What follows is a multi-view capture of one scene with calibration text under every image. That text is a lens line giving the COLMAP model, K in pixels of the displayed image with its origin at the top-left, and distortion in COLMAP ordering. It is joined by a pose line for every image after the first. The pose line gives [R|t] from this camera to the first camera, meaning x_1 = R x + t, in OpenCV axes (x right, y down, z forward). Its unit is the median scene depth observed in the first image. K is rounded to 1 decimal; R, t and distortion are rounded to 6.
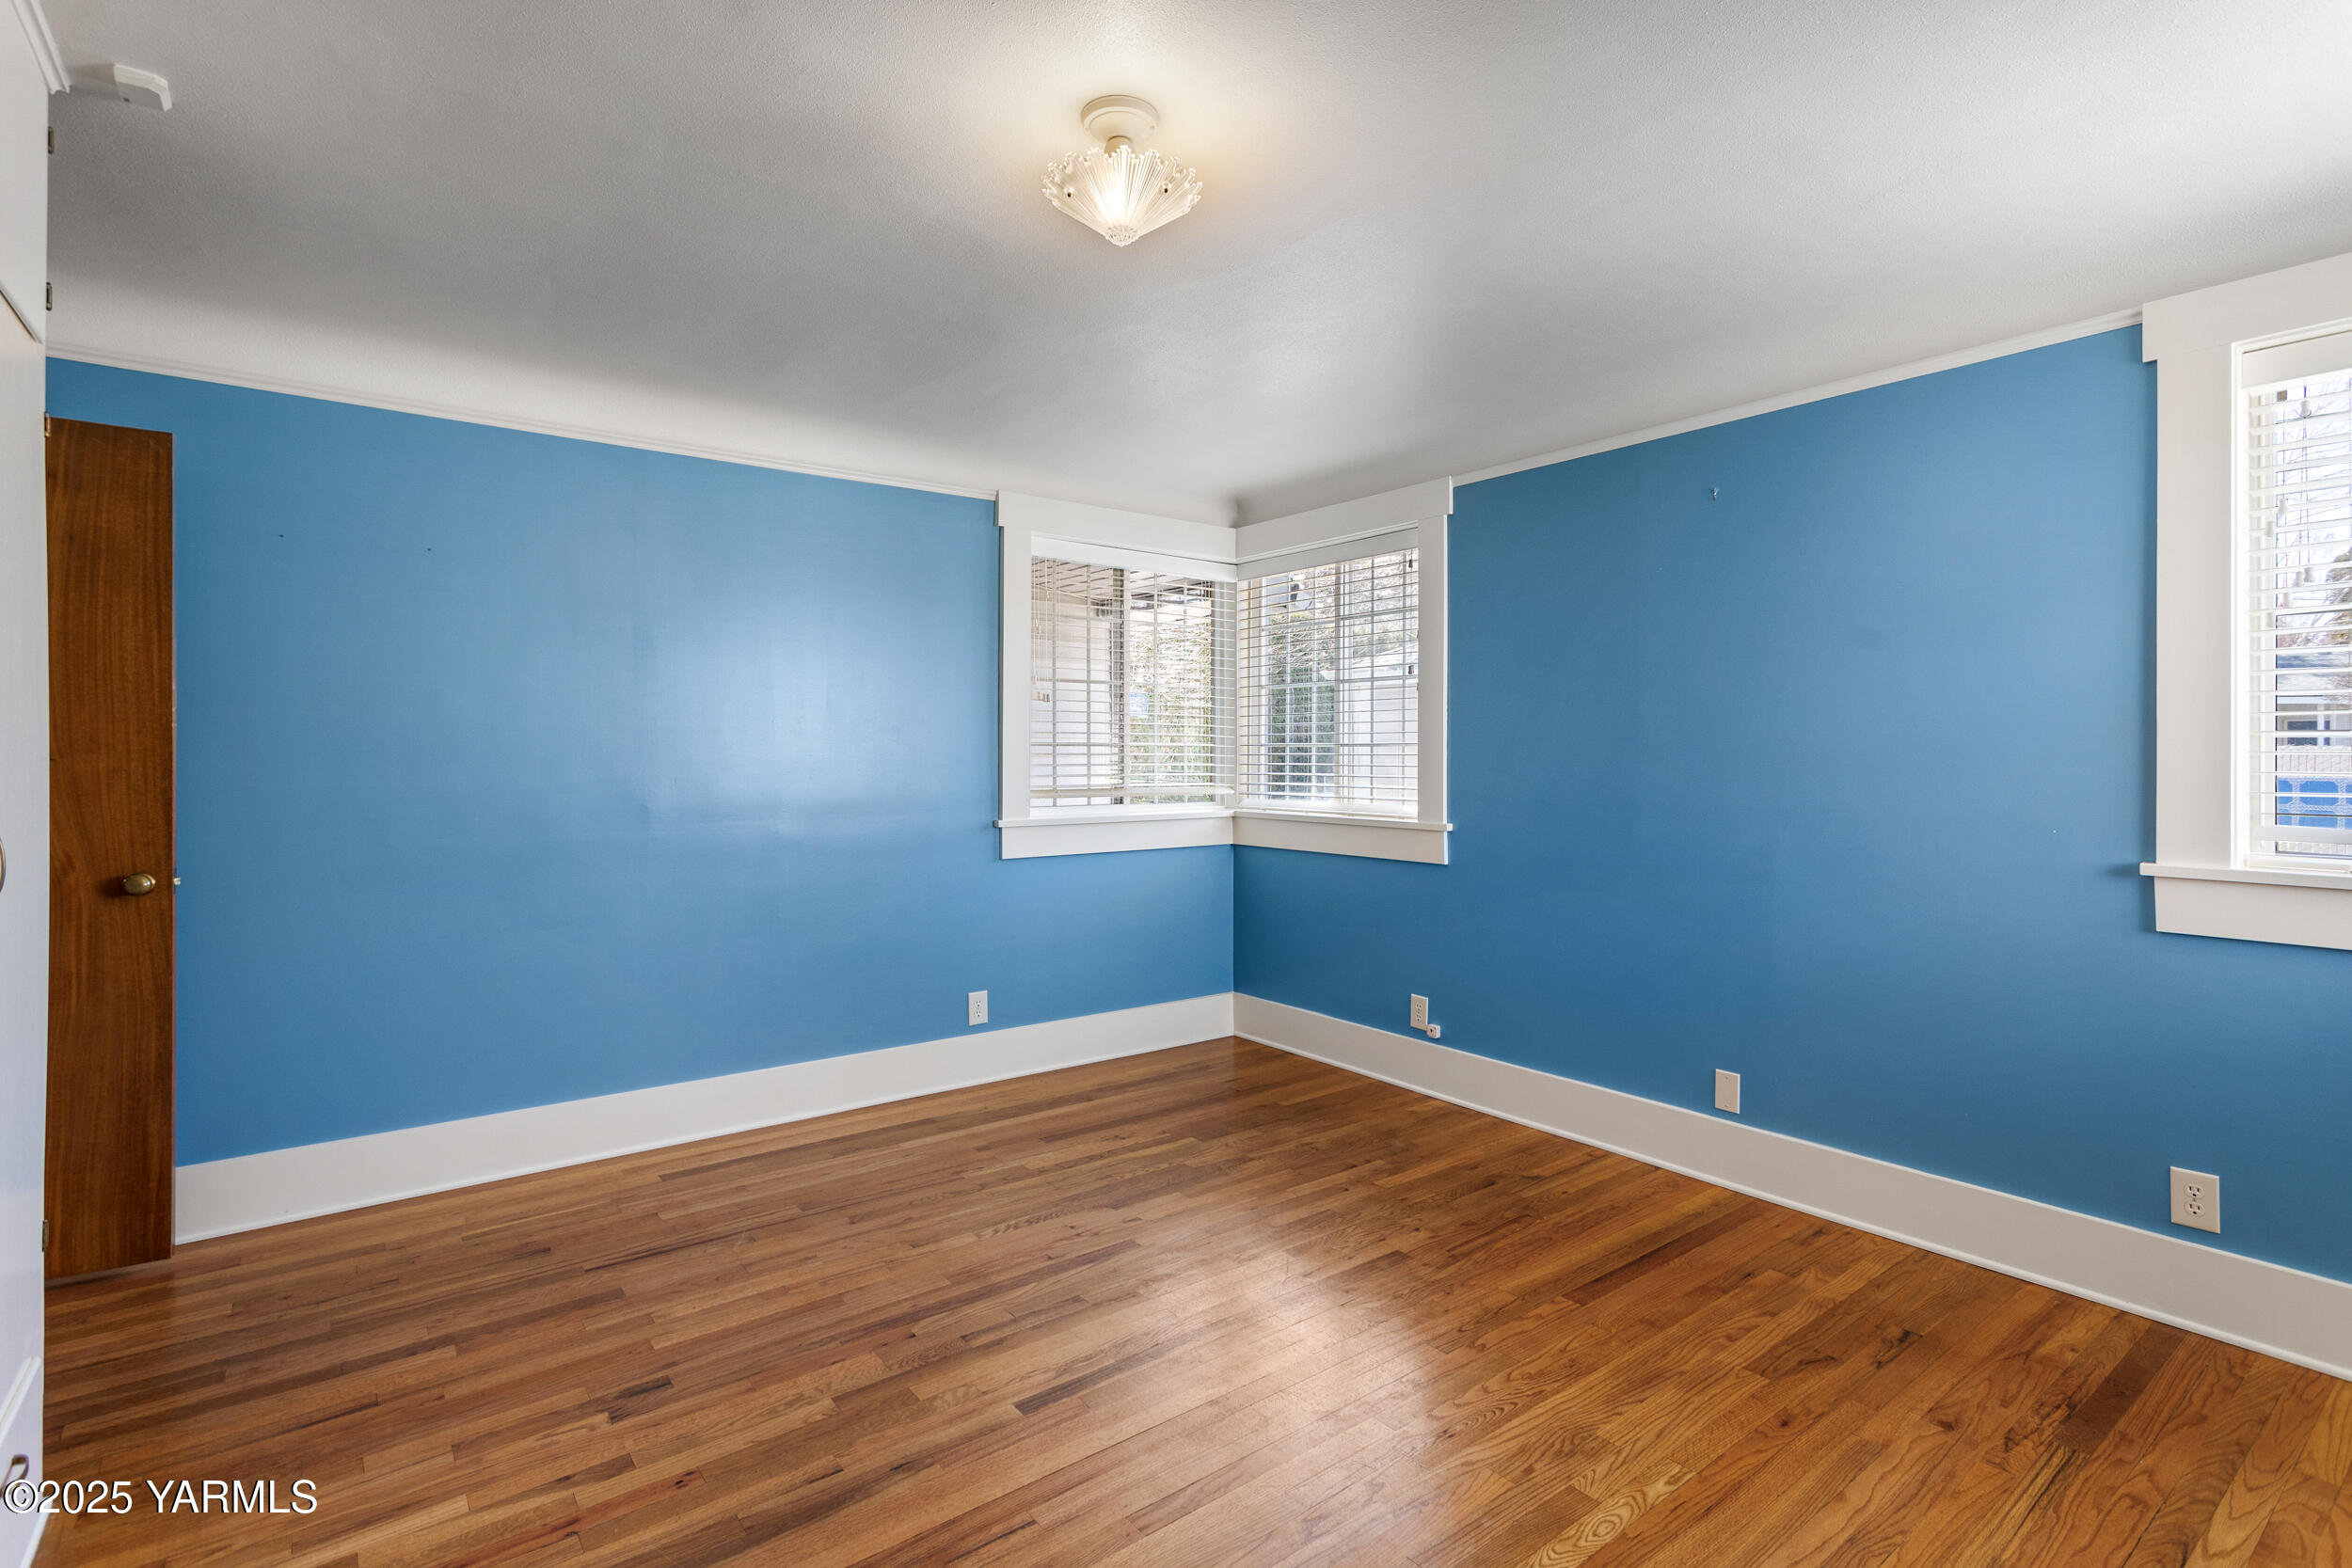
lens RADIAL K [[1135.1, 0, 1186.4], [0, 1135.1, 751.1], [0, 0, 1]] dist [0.003864, 0.000578]
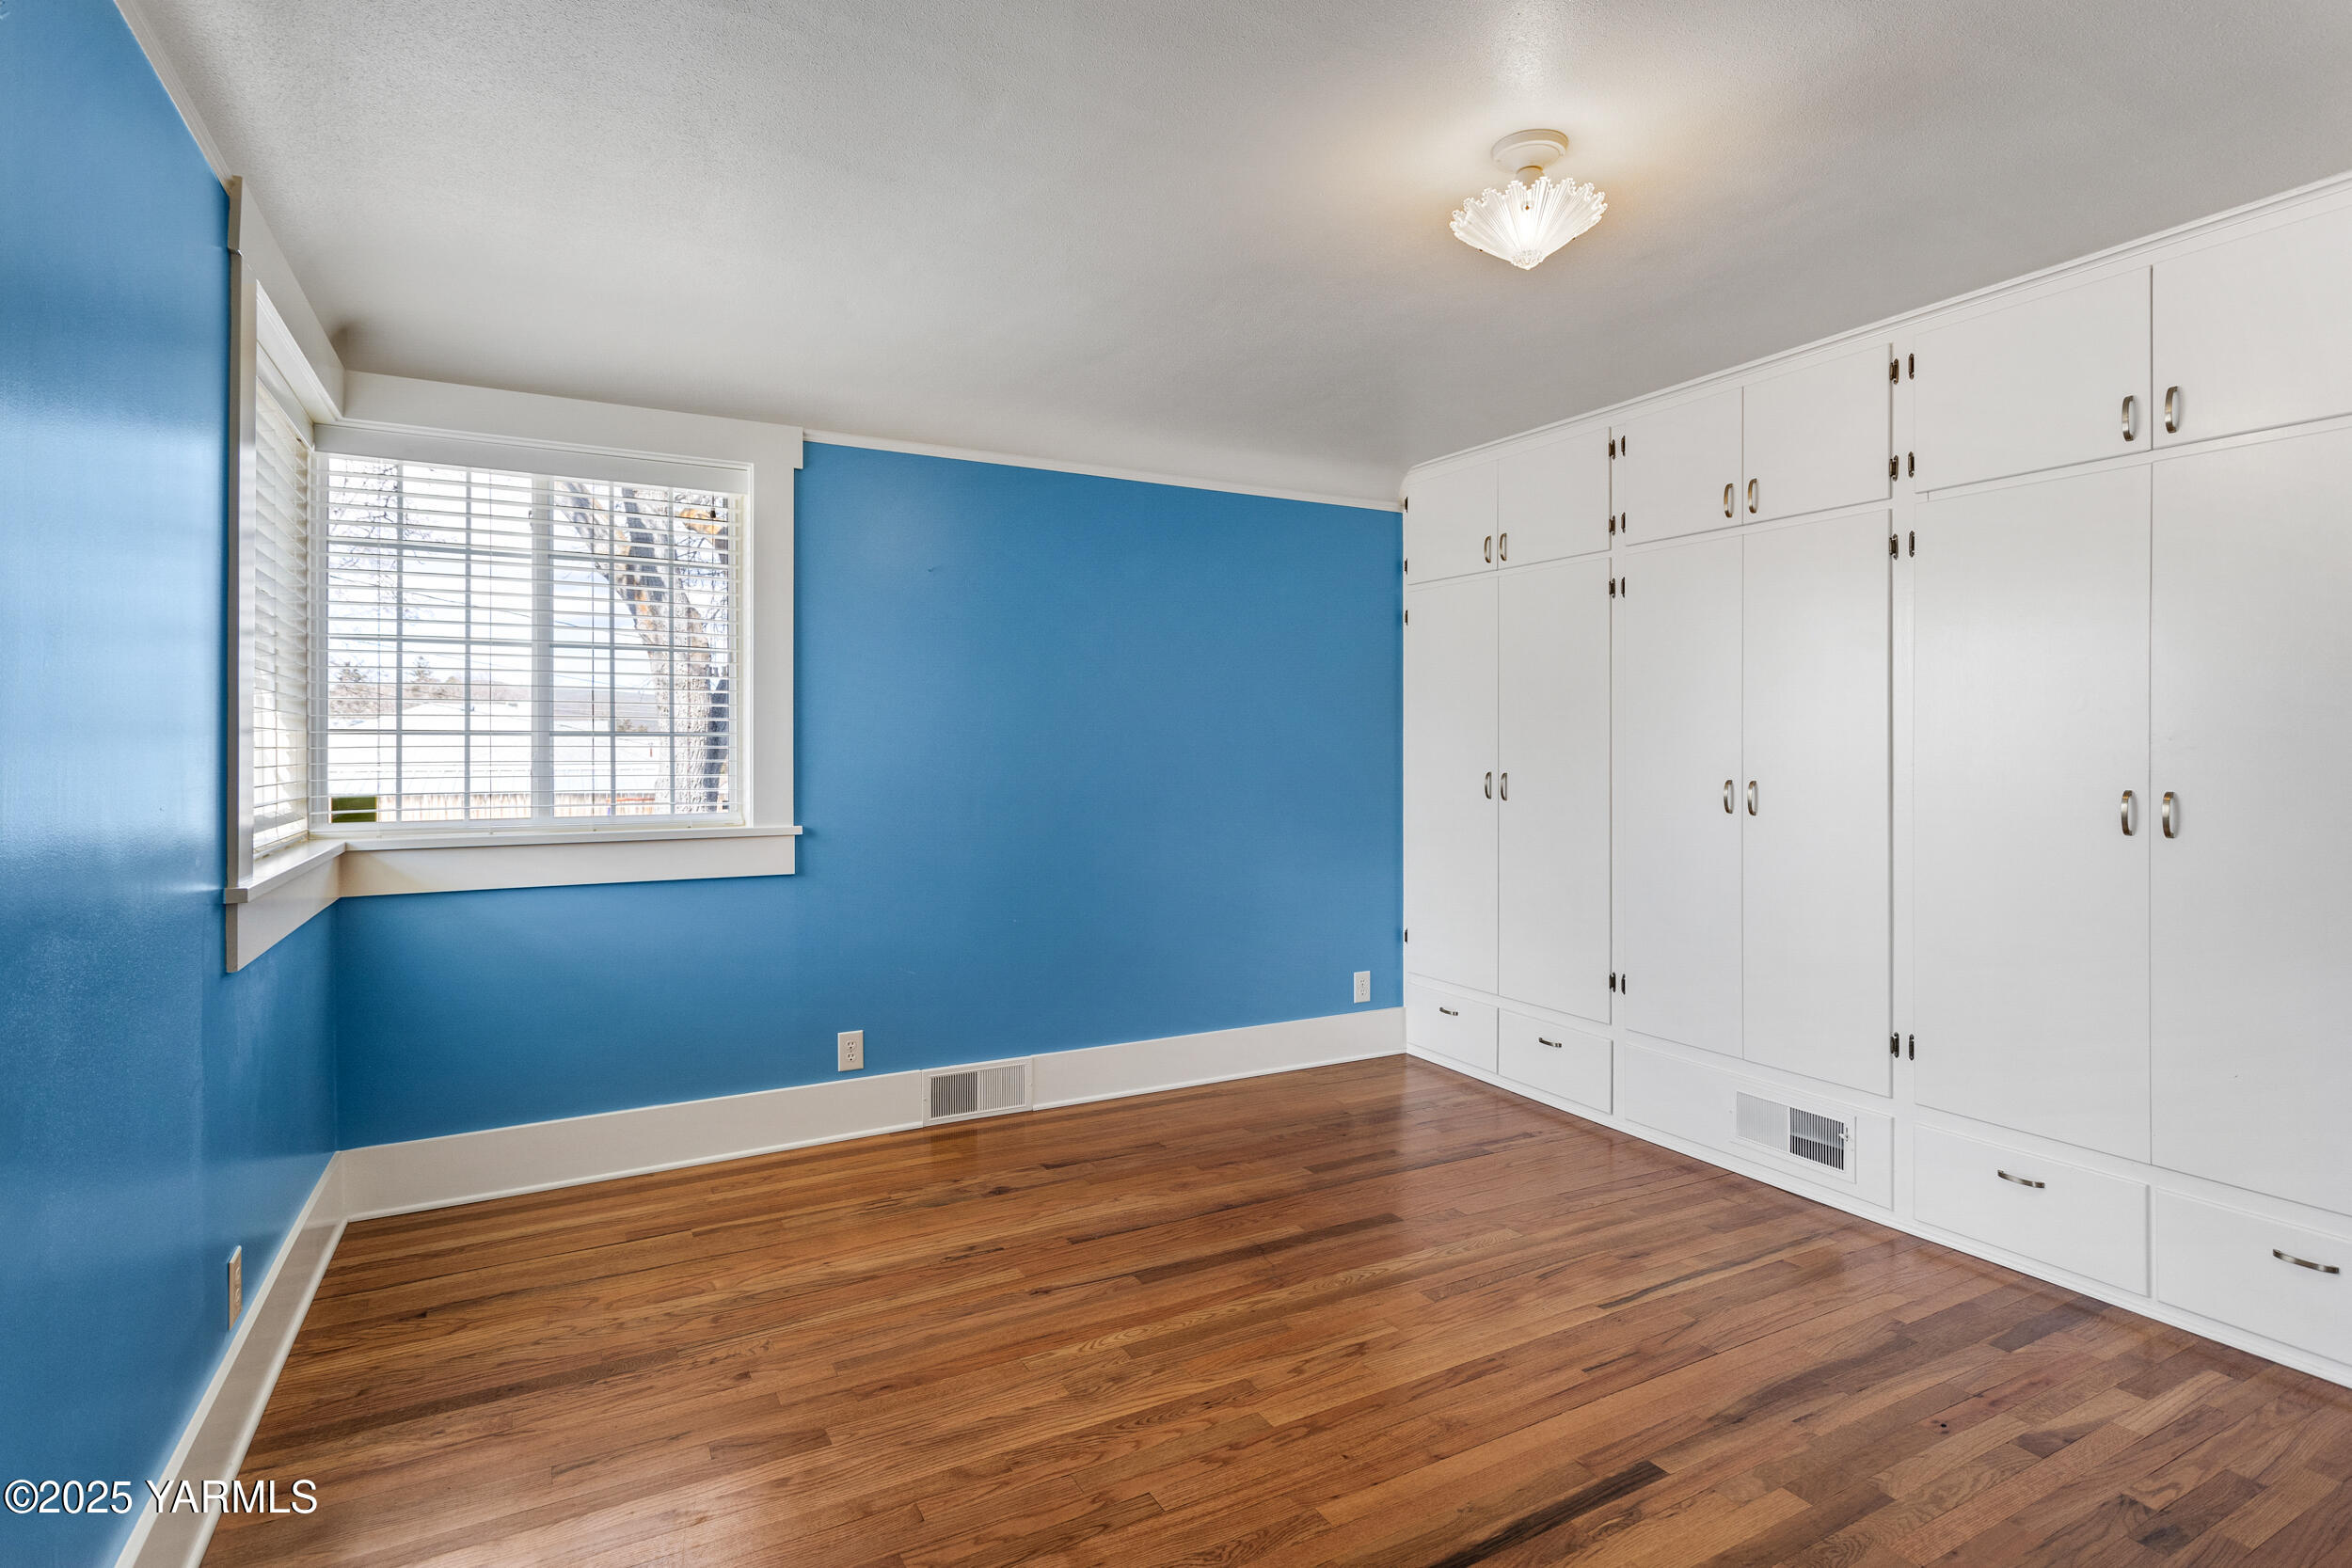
lens RADIAL K [[1203.3, 0, 1166.9], [0, 1203.3, 751.9], [0, 0, 1]] dist [-0.000290, 0.000215]
pose [[-0.985784, 0.002455, 0.168000, 0.082726], [0.002569, 0.999997, 0.000459, 0.002840], [-0.167998, 0.000884, -0.985787, 2.165464]]
